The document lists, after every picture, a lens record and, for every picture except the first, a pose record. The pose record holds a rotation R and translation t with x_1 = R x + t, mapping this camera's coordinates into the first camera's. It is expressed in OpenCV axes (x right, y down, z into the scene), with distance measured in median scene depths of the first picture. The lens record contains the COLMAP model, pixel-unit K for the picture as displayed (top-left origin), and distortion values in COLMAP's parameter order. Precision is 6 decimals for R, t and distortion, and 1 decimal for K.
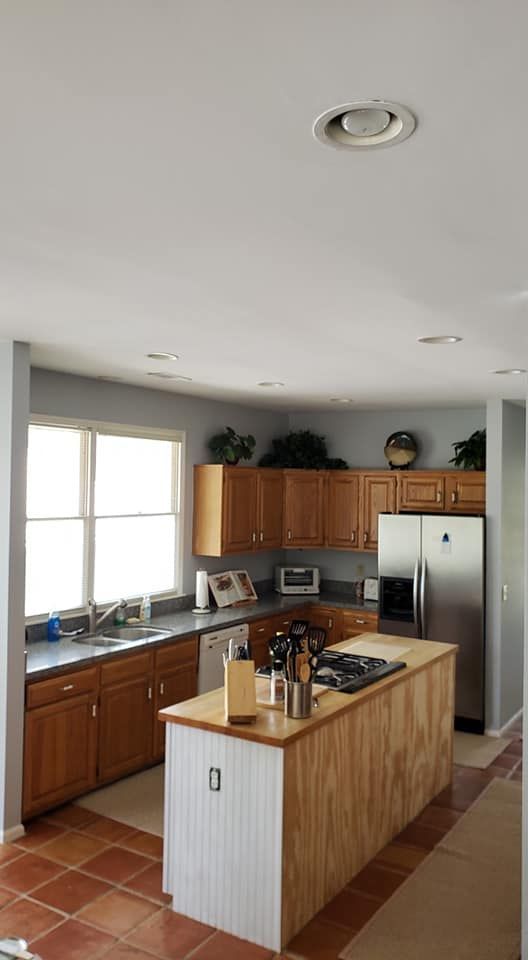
lens RADIAL K [[783.9, 0, 264.0], [0, 783.9, 480.0], [0, 0, 1]] dist [0.006660, 0.002664]
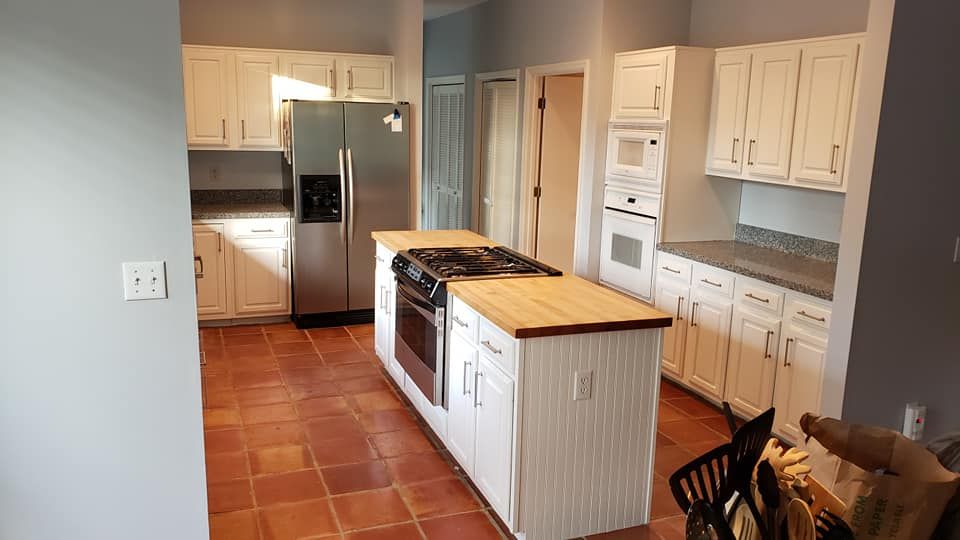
lens RADIAL K [[760.8, 0, 480.0], [0, 760.8, 270.0], [0, 0, 1]] dist [0.126179, -0.151039]
pose [[0.618397, -0.163436, 0.768683, -0.410167], [-0.011944, 0.976068, 0.217138, 0.039509], [-0.785775, -0.143459, 0.601646, 0.319476]]
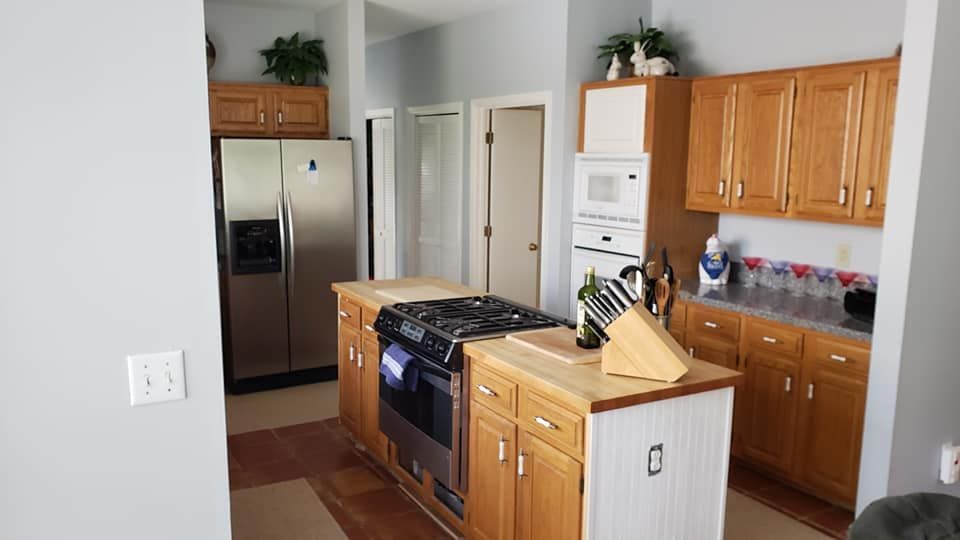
lens RADIAL K [[765.2, 0, 480.0], [0, 765.2, 270.0], [0, 0, 1]] dist [0.116222, -0.222514]
pose [[0.481754, -0.150011, 0.863371, -0.404070], [-0.002699, 0.984980, 0.172646, 0.040413], [-0.876303, -0.085503, 0.474113, 0.434588]]
